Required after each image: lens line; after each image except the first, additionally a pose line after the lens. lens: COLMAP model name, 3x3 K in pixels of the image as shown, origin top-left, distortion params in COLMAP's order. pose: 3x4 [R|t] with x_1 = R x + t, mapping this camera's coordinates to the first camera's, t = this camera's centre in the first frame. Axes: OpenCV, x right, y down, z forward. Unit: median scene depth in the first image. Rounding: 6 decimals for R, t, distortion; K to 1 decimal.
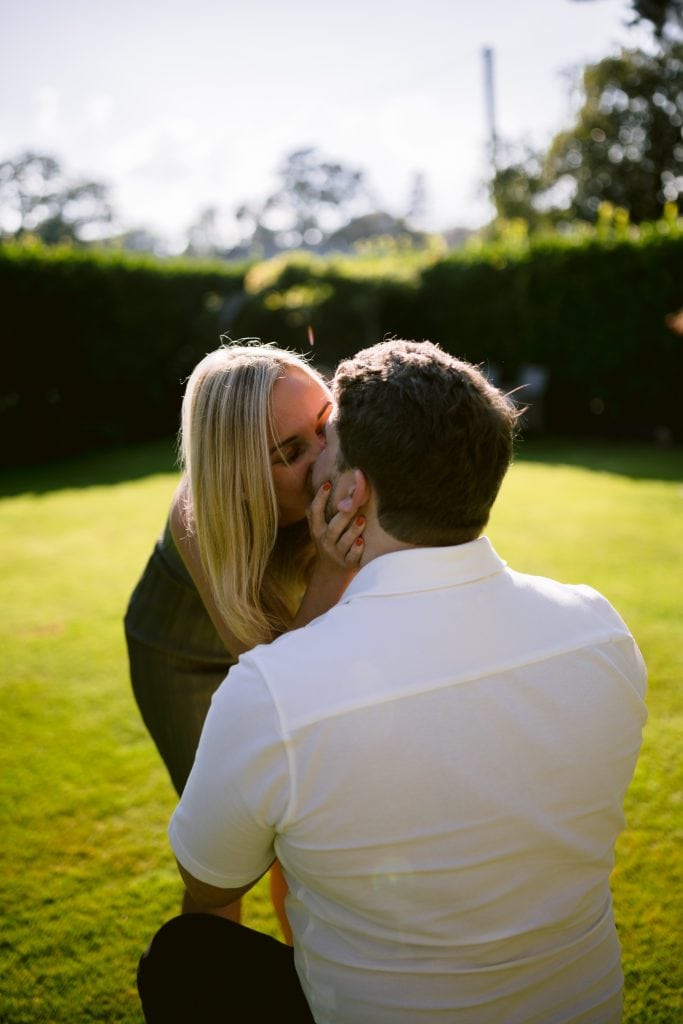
lens RADIAL K [[986.3, 0, 341.5], [0, 986.3, 512.0], [0, 0, 1]] dist [-0.007118, -0.011537]
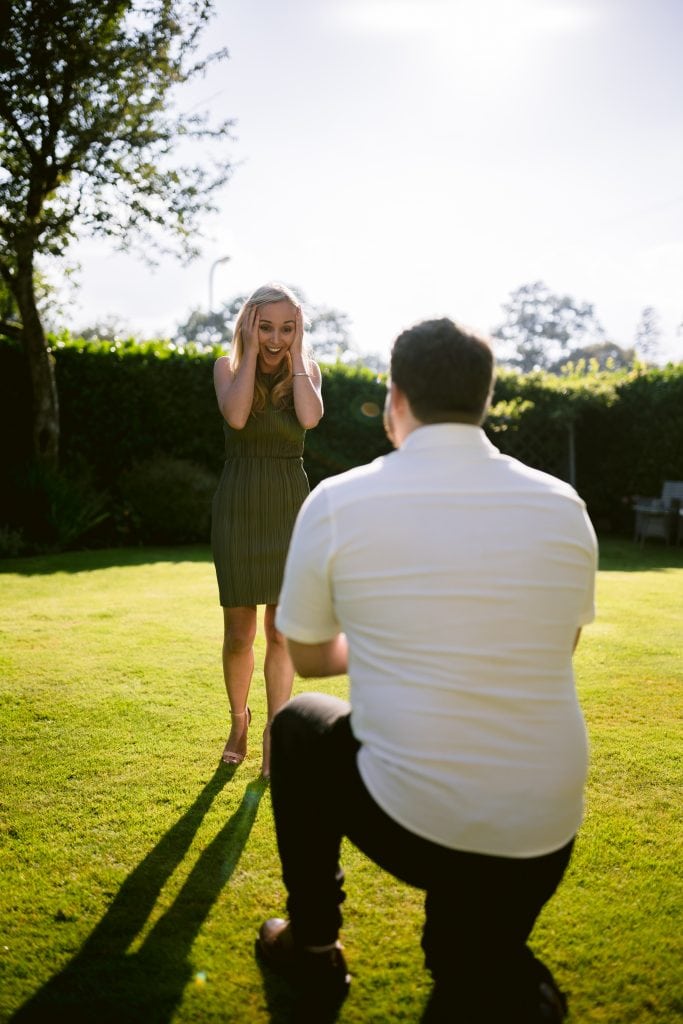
lens RADIAL K [[986.9, 0, 338.9], [0, 986.9, 510.3], [0, 0, 1]] dist [-0.006803, -0.010273]
pose [[0.974004, 0.055992, -0.219503, 0.021523], [-0.084072, 0.989117, -0.120749, 0.028697], [0.210354, 0.136064, 0.968111, -0.040149]]
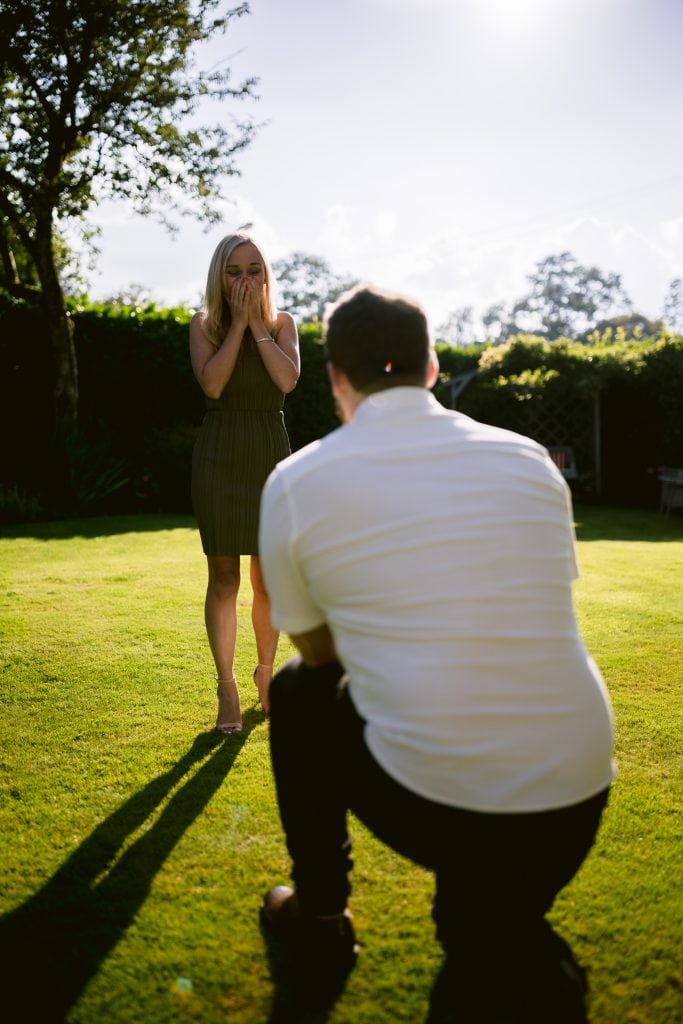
lens RADIAL K [[986.3, 0, 341.5], [0, 986.3, 512.0], [0, 0, 1]] dist [-0.007118, -0.011537]
pose [[0.968899, 0.070274, -0.237268, 0.021391], [-0.093868, 0.991541, -0.089640, 0.030877], [0.228961, 0.109124, 0.967300, -0.031898]]
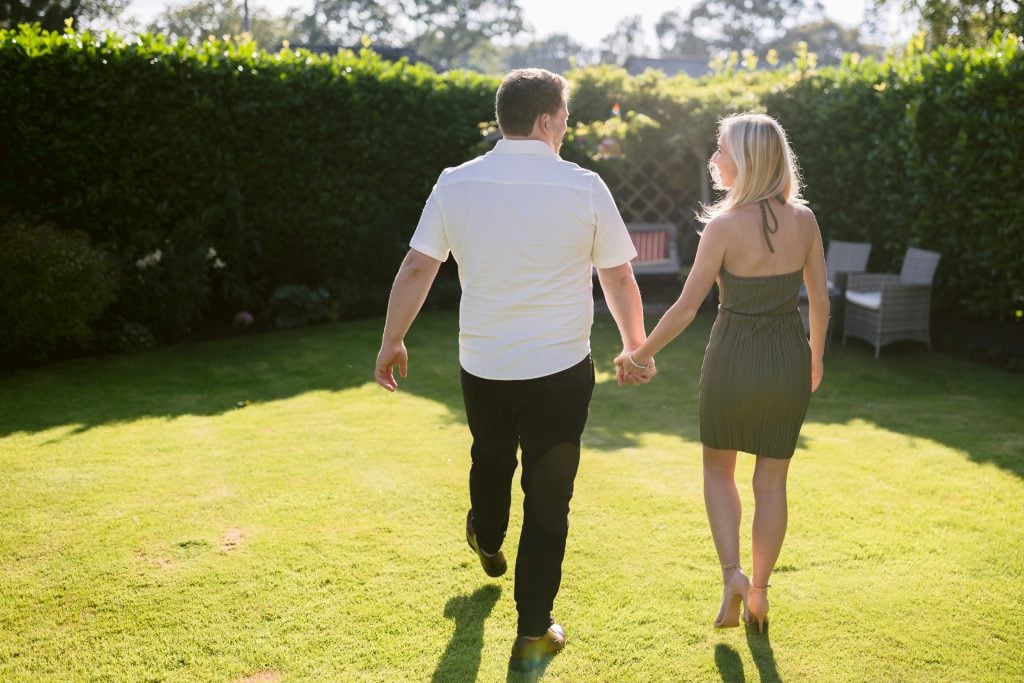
lens RADIAL K [[1096.1, 0, 594.0], [0, 1096.1, 298.7], [0, 0, 1]] dist [0.003660, 0.002899]
pose [[0.983962, 0.061528, -0.167428, 0.077816], [-0.069898, 0.996558, -0.044565, -0.047514], [0.164110, 0.055553, 0.984877, 0.185107]]
